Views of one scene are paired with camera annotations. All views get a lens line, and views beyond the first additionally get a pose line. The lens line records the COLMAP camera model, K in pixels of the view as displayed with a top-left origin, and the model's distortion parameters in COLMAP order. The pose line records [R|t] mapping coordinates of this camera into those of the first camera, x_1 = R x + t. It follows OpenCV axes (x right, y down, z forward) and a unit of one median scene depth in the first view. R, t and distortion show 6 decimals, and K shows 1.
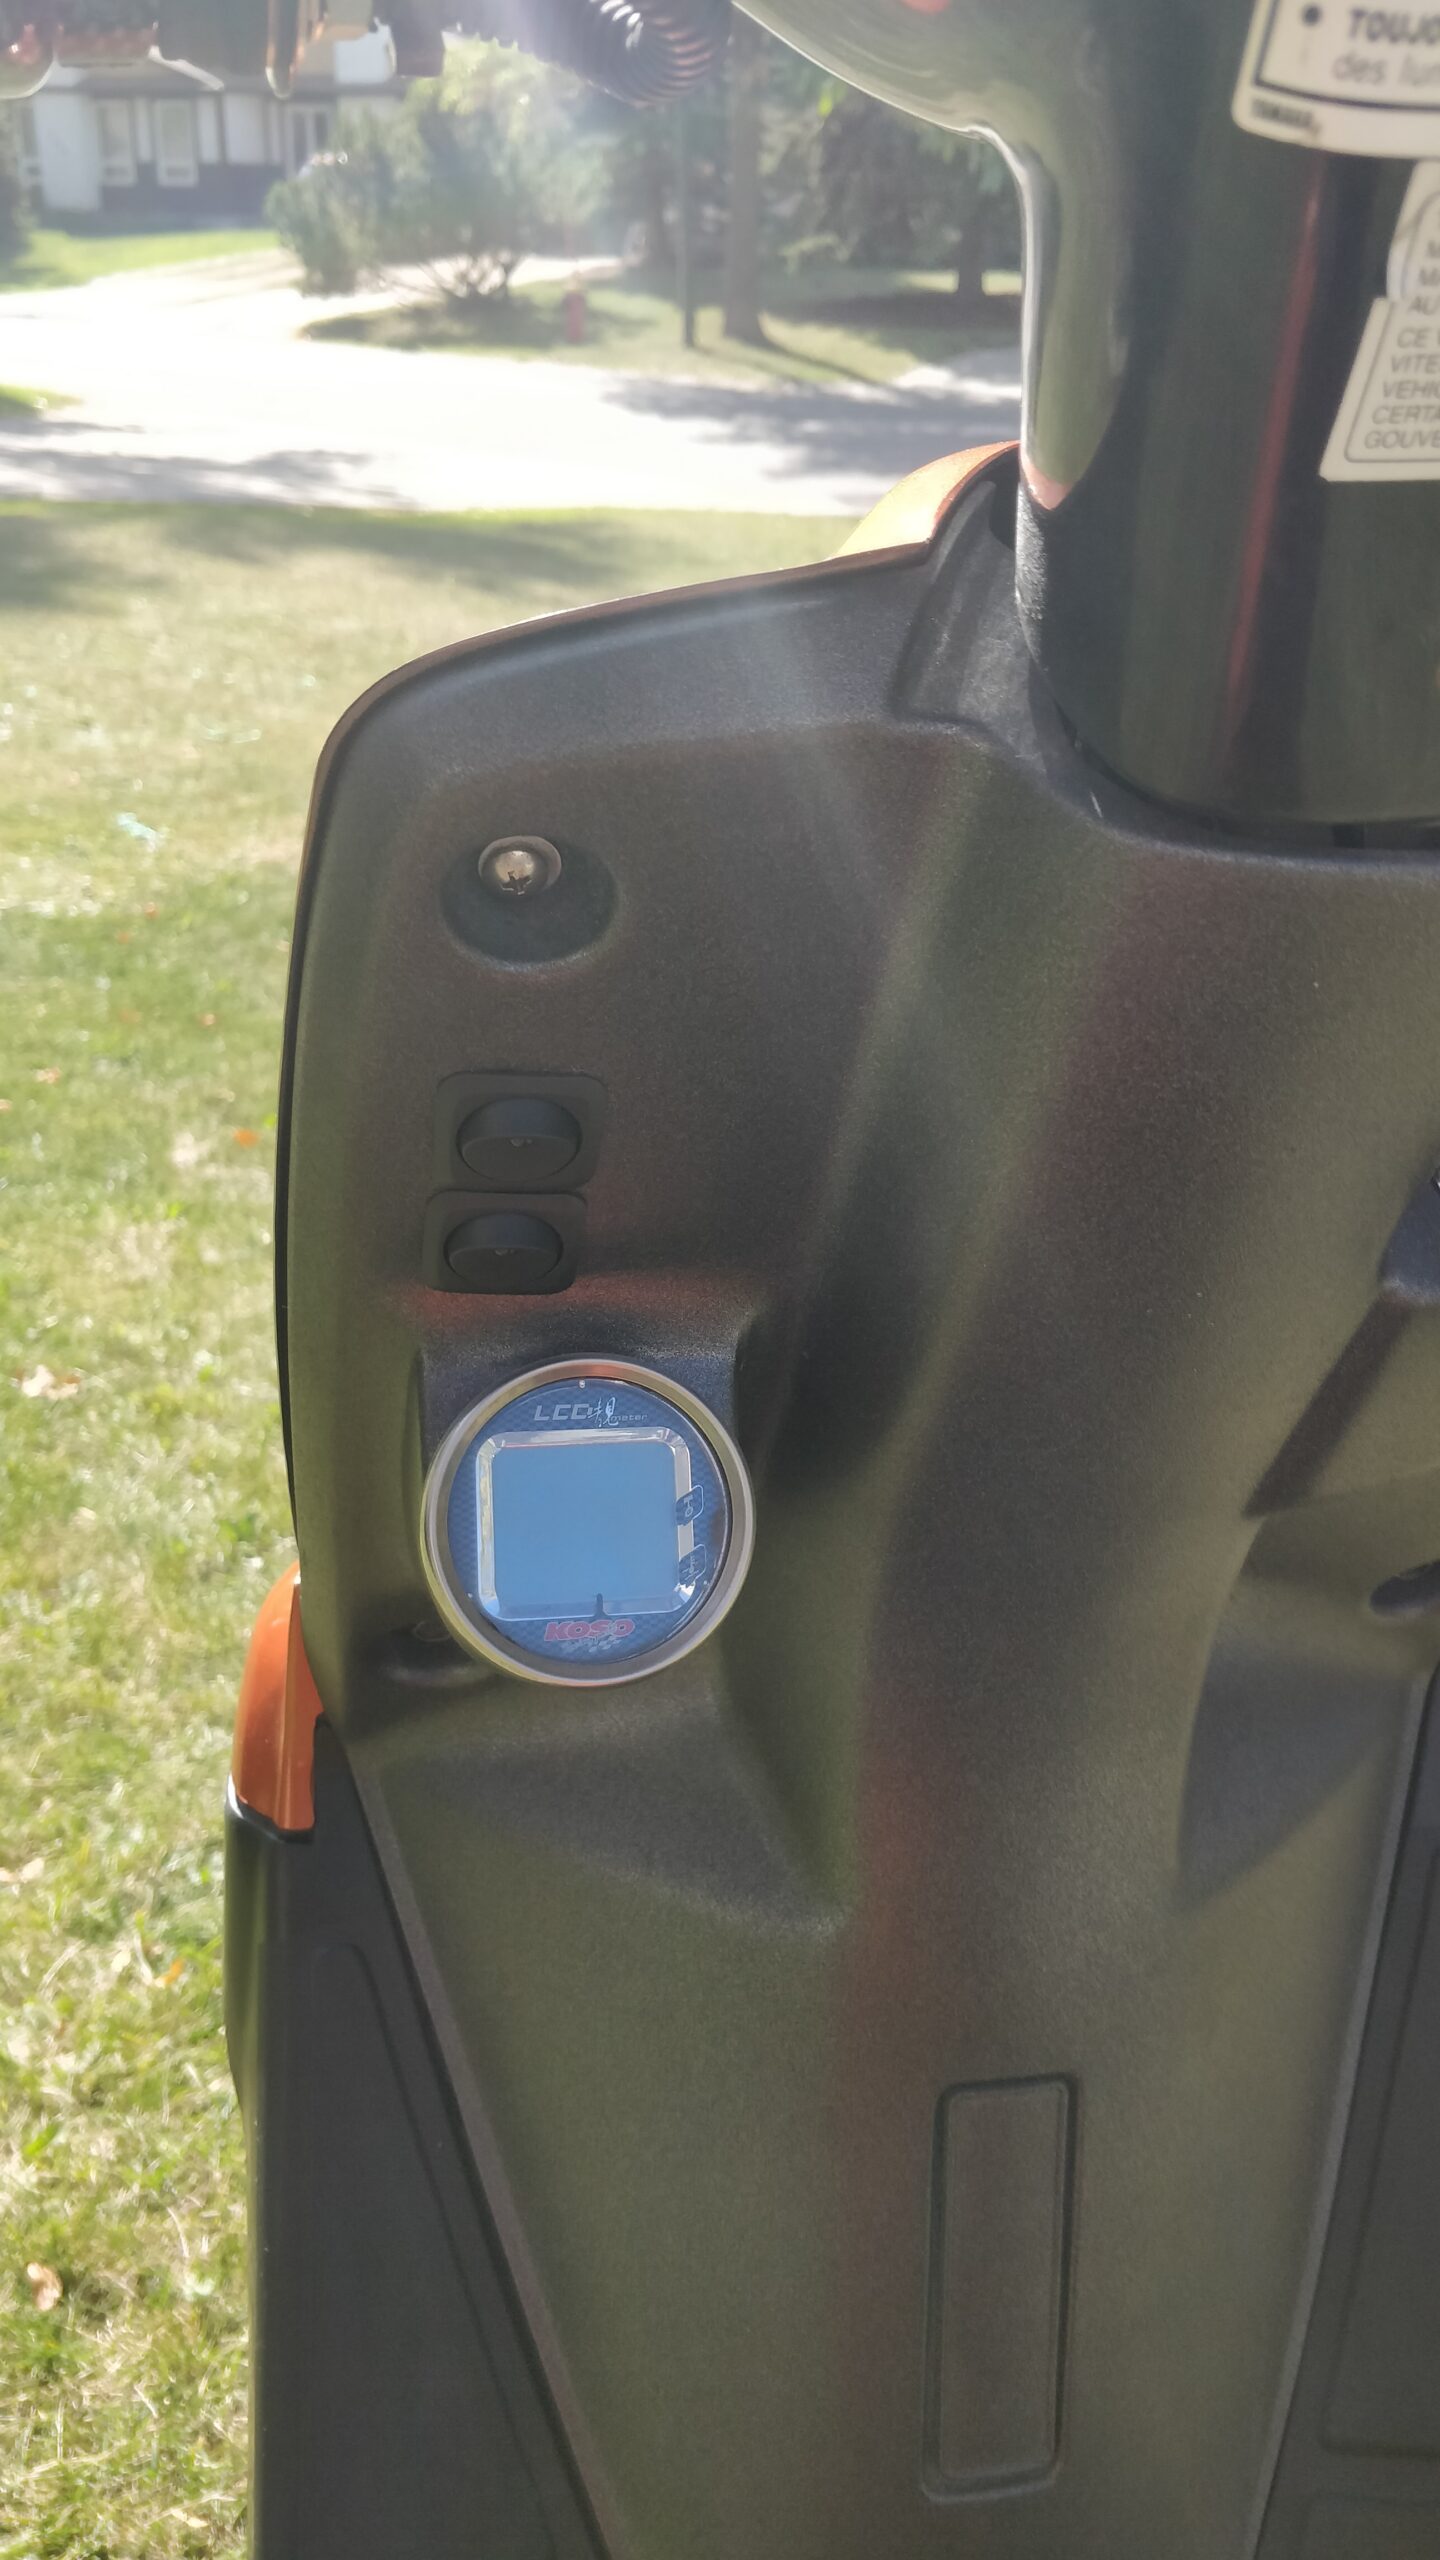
lens RADIAL K [[1986.6, 0, 764.7], [0, 1986.6, 1289.5], [0, 0, 1]] dist [0.057282, -0.122104]
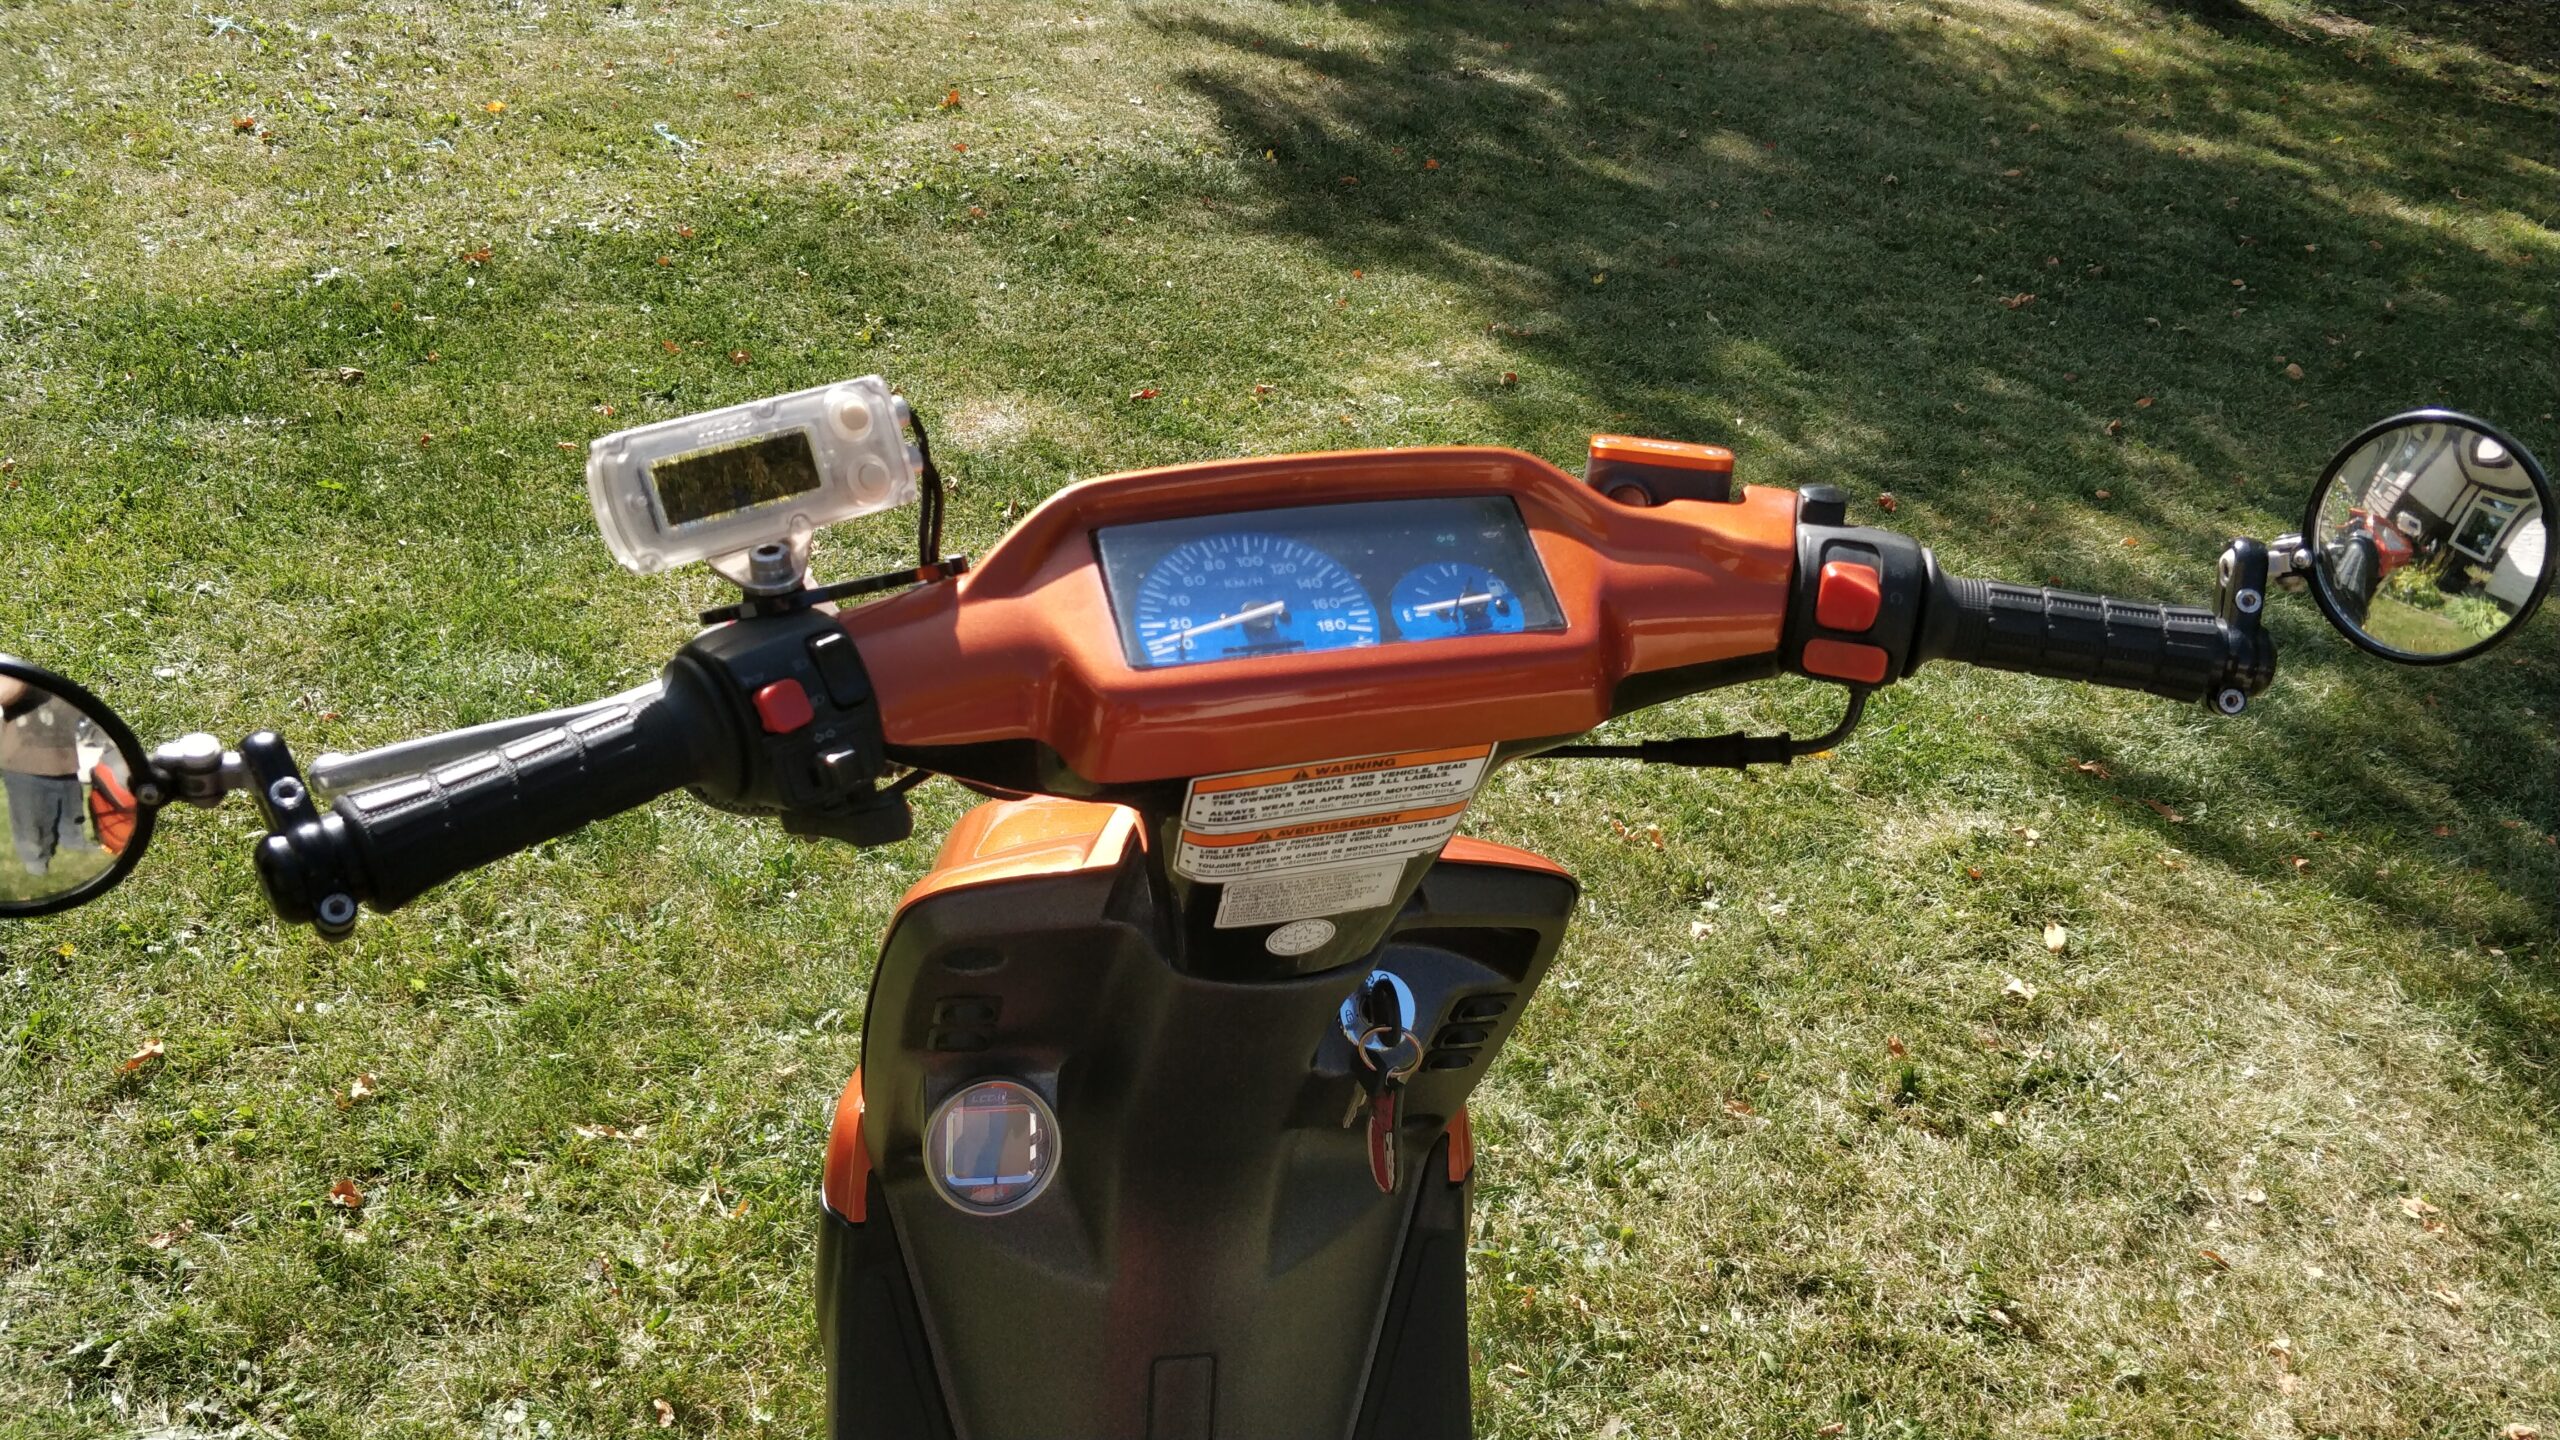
lens RADIAL K [[1910.0, 0, 1295.2], [0, 1910.0, 701.9], [0, 0, 1]] dist [0.161616, -0.383725]
pose [[0.998511, 0.047170, 0.027406, 0.057375], [-0.050007, 0.992197, 0.114215, -0.214443], [-0.021804, -0.115415, 0.993078, -0.390947]]
